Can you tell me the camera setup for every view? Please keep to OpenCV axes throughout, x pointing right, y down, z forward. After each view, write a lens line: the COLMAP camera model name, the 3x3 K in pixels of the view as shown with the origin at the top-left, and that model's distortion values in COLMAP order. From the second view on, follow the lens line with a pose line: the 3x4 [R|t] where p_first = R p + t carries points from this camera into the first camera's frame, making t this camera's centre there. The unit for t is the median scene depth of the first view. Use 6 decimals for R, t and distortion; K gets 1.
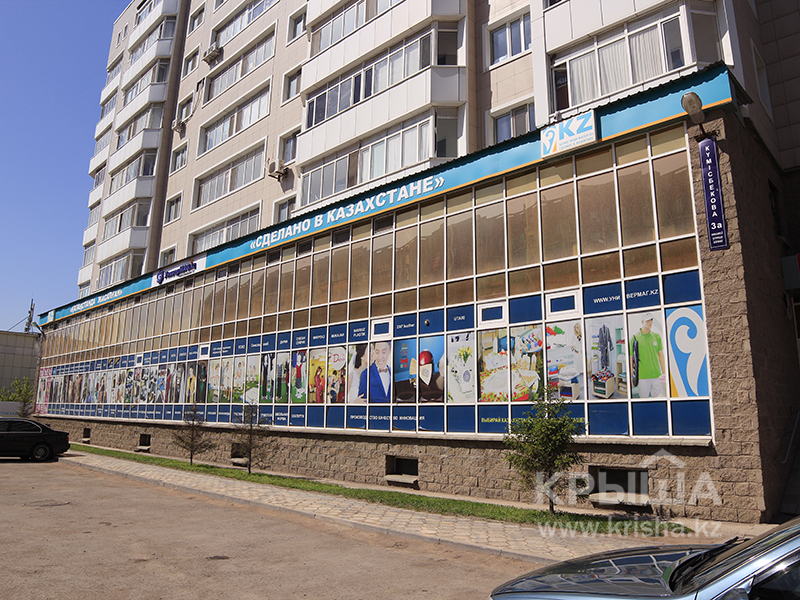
lens RADIAL K [[624.1, 0, 400.0], [0, 624.1, 300.0], [0, 0, 1]] dist [-0.101803, -0.000758]
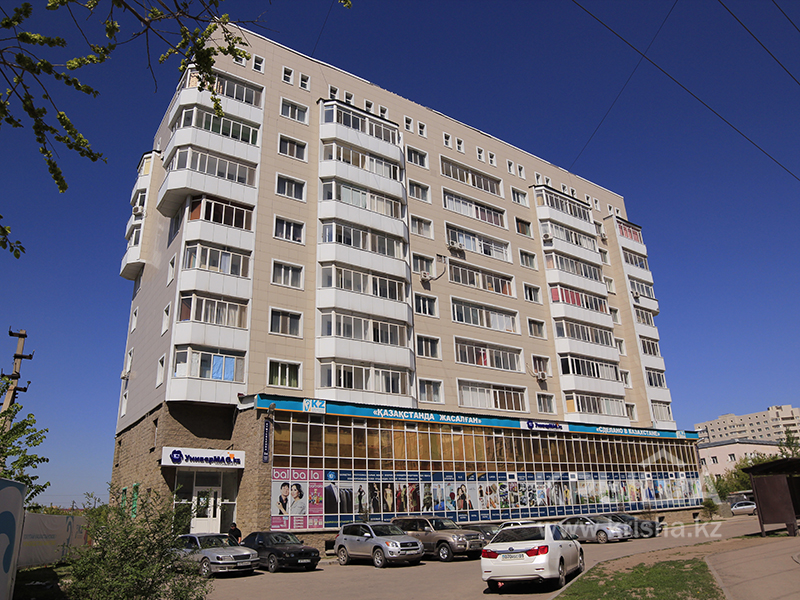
lens RADIAL K [[624.1, 0, 400.0], [0, 624.1, 300.0], [0, 0, 1]] dist [-0.101803, -0.000758]
pose [[0.138951, 0.307867, 0.941228, -2.663919], [-0.150767, 0.945946, -0.287152, 0.218973], [-0.978755, -0.102006, 0.177857, 1.417917]]
